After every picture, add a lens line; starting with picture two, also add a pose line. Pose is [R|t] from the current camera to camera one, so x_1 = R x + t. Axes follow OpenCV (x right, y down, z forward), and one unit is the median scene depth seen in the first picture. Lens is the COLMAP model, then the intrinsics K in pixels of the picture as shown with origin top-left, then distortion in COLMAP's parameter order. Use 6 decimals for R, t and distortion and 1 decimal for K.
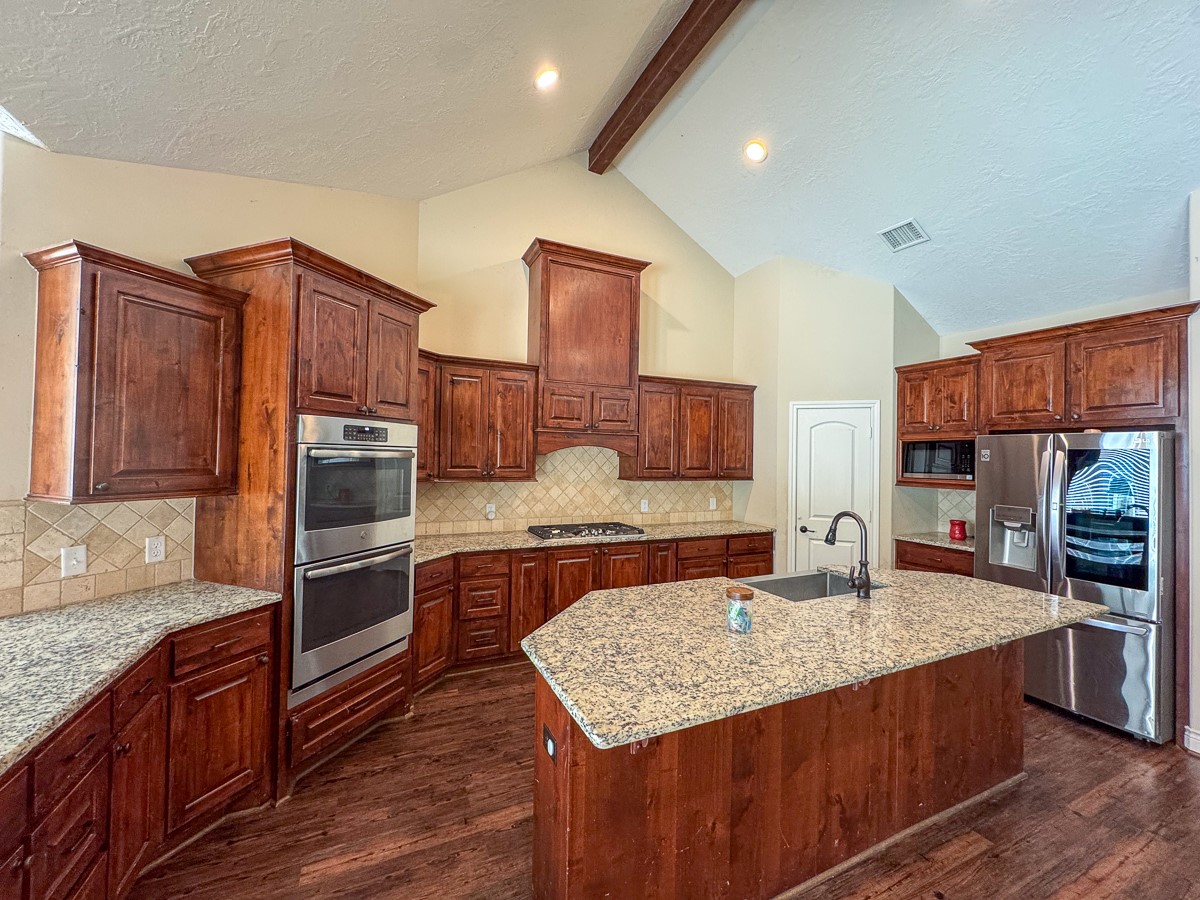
lens RADIAL K [[478.3, 0, 599.5], [0, 478.3, 448.5], [0, 0, 1]] dist [-0.002121, -0.000208]
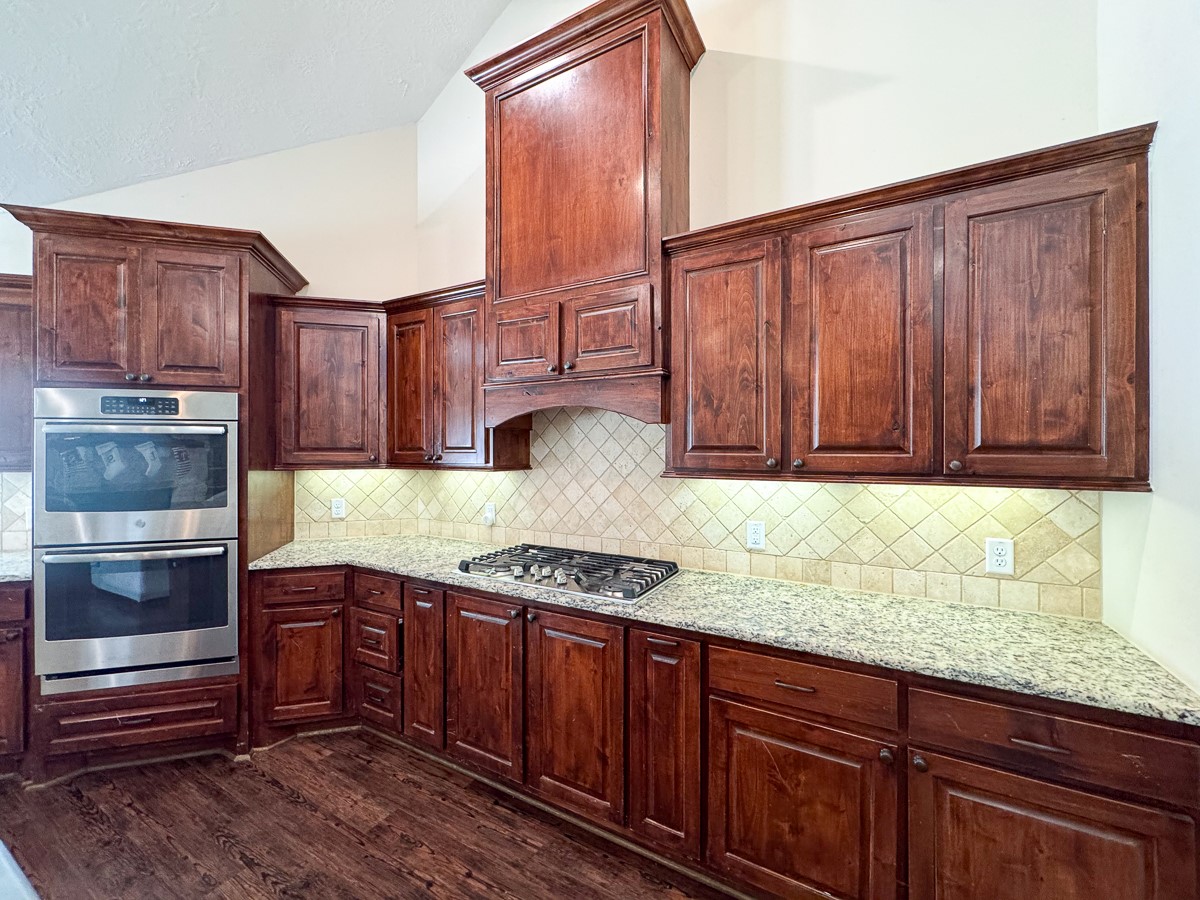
lens RADIAL K [[478.3, 0, 599.5], [0, 478.3, 448.5], [0, 0, 1]] dist [-0.002121, -0.000208]
pose [[0.586574, -0.018452, -0.809685, 0.565948], [0.025357, 0.999669, -0.004412, 0.058269], [0.809499, -0.017943, 0.586847, 0.962690]]
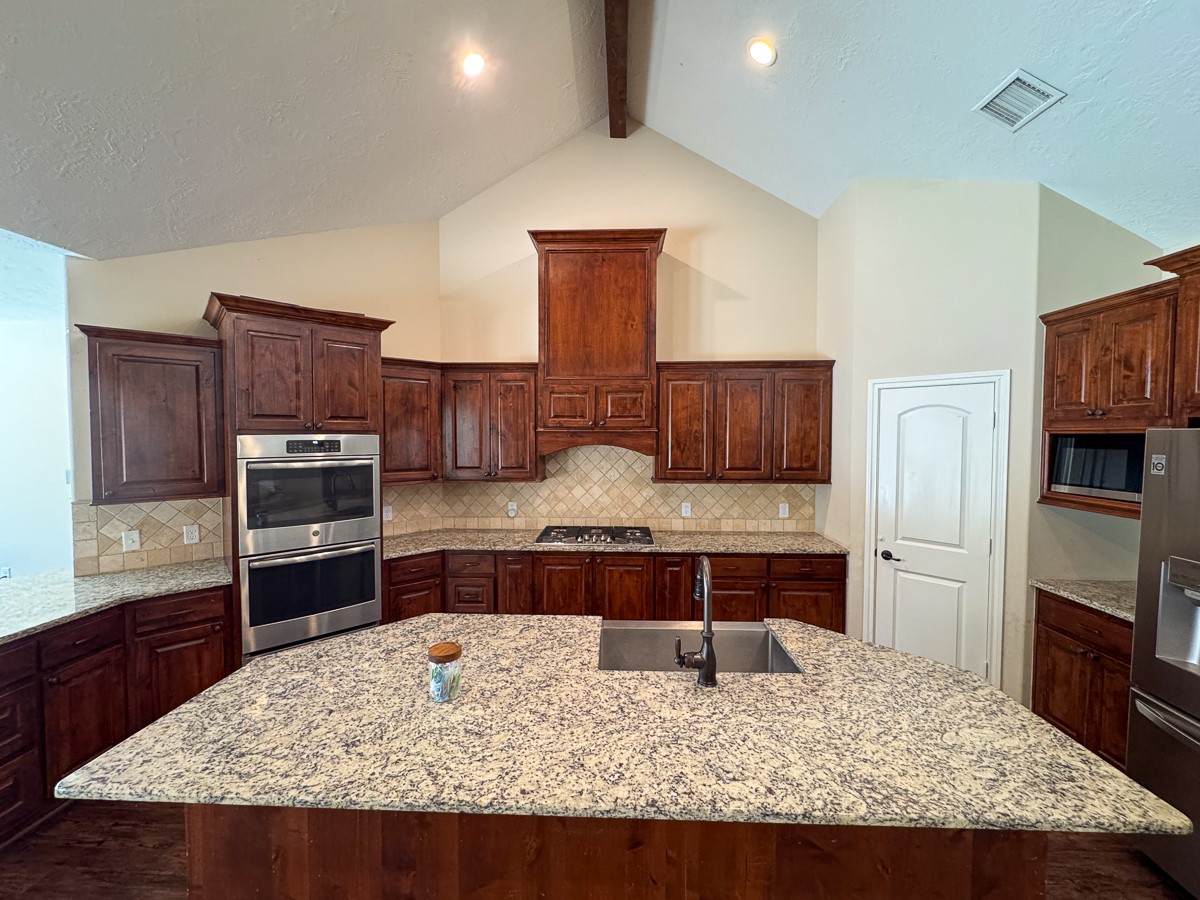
lens RADIAL K [[478.3, 0, 599.5], [0, 478.3, 448.5], [0, 0, 1]] dist [-0.002121, -0.000208]
pose [[0.889407, -0.002466, -0.457109, 0.542719], [0.022739, 0.998986, 0.038853, -0.045650], [0.456550, -0.044951, 0.888562, 0.237944]]
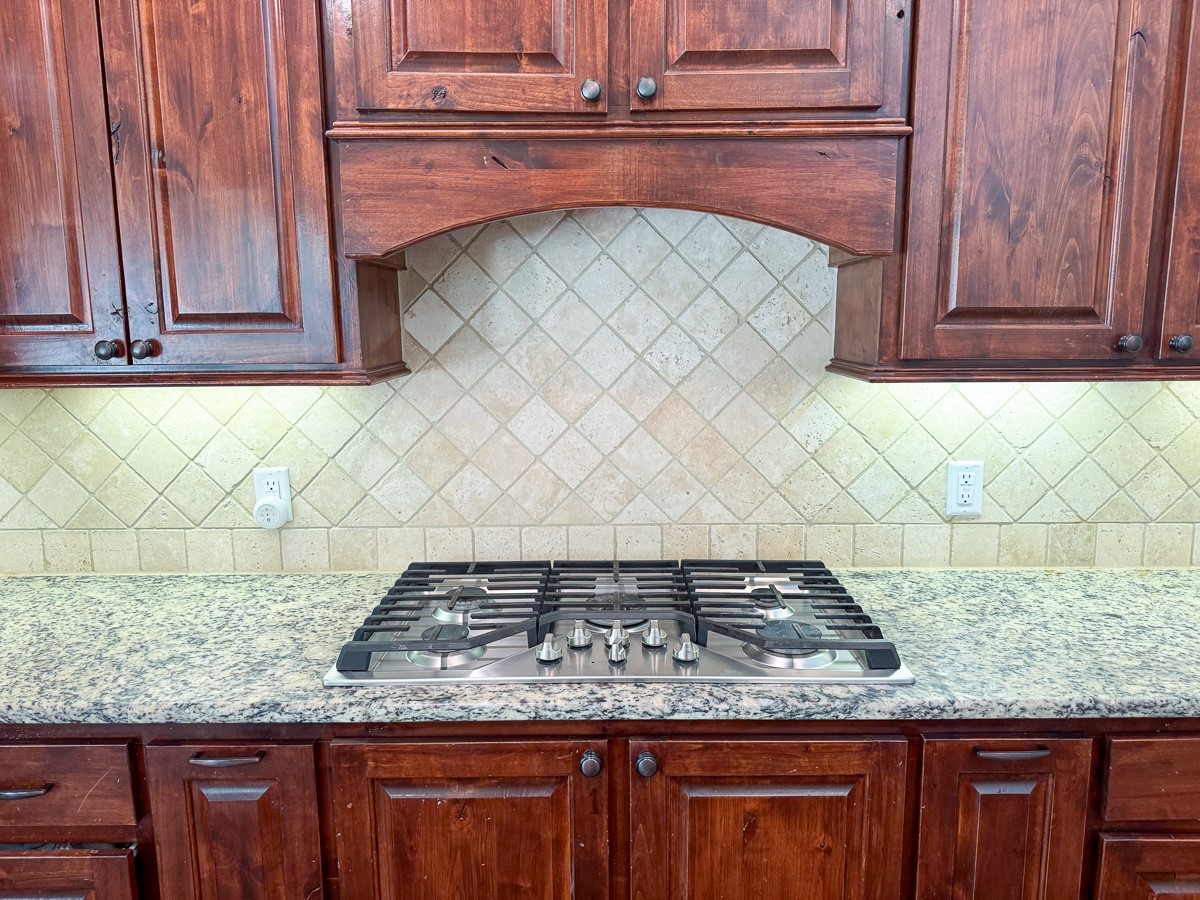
lens RADIAL K [[834.2, 0, 604.2], [0, 834.2, 446.4], [0, 0, 1]] dist [0.055707, -0.070484]
pose [[0.906484, 0.039483, -0.420390, 0.164343], [0.030838, 0.986769, 0.159172, 0.050208], [0.421112, -0.157251, 0.893273, 0.895221]]
